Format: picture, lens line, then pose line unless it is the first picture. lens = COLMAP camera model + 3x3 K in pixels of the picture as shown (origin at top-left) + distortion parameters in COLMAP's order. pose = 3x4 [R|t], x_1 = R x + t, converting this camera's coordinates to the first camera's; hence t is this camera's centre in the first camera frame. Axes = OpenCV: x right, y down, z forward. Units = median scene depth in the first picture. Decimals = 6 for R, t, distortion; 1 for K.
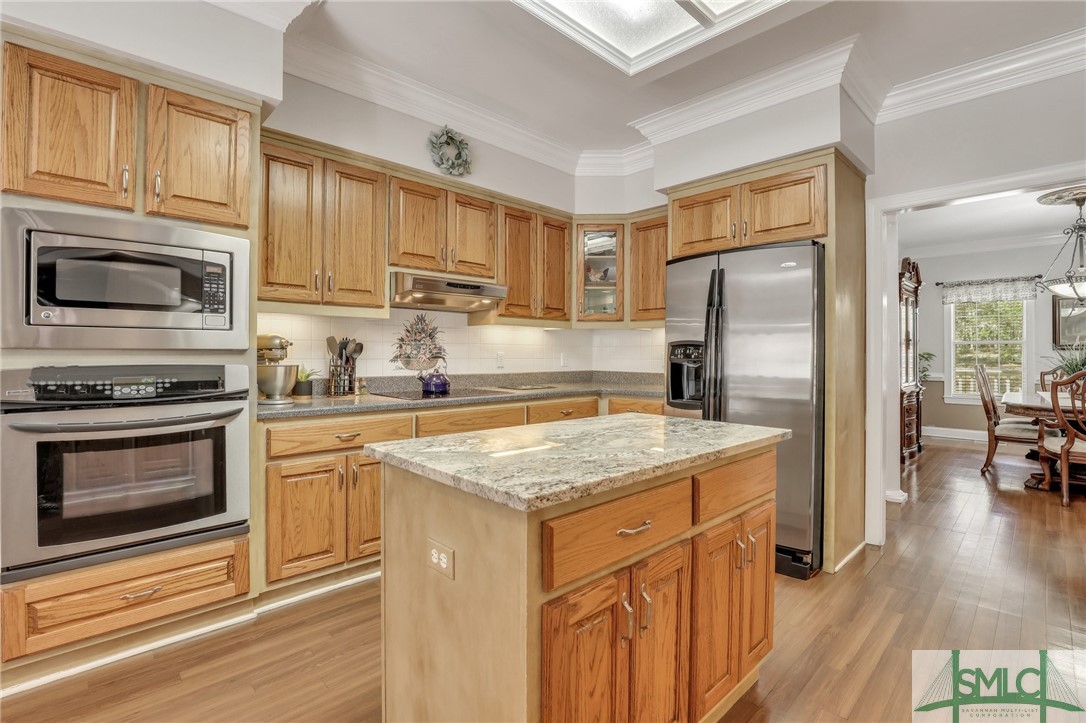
lens RADIAL K [[504.3, 0, 543.8], [0, 504.3, 355.7], [0, 0, 1]] dist [-0.033102, 0.000075]
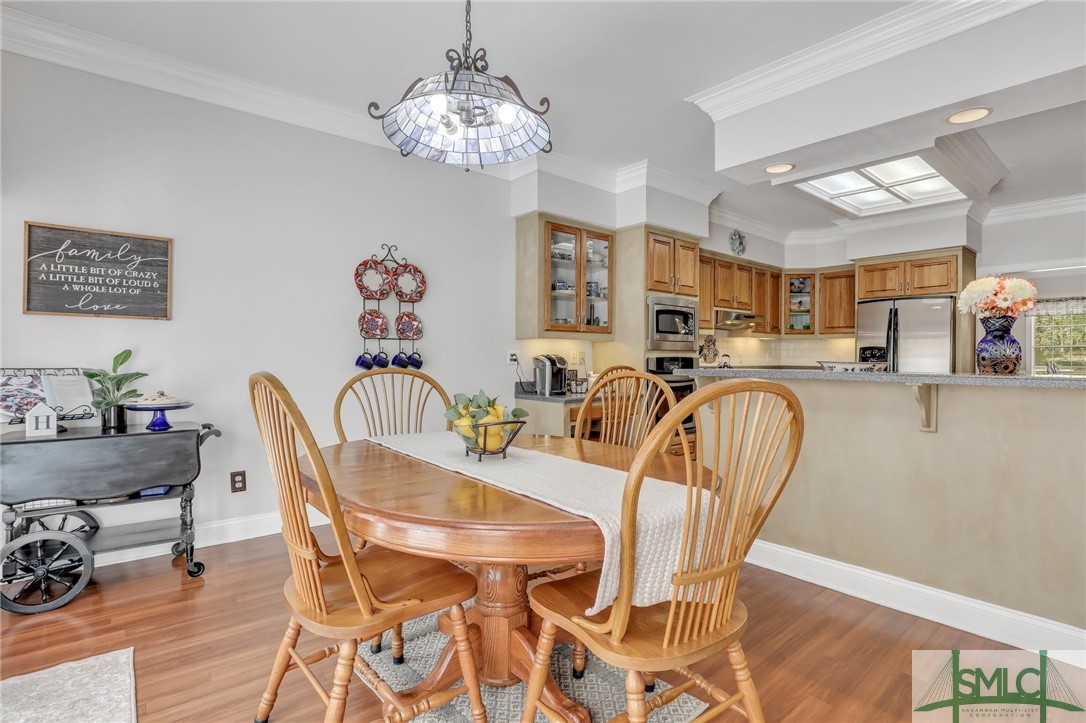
lens RADIAL K [[547.4, 0, 543.0], [0, 547.4, 361.5], [0, 0, 1]] dist [-0.016115, -0.000171]
pose [[0.998510, 0.001020, -0.054568, -0.782853], [-0.000914, 0.999998, 0.001955, 0.021274], [0.054570, -0.001903, 0.998508, -1.011585]]
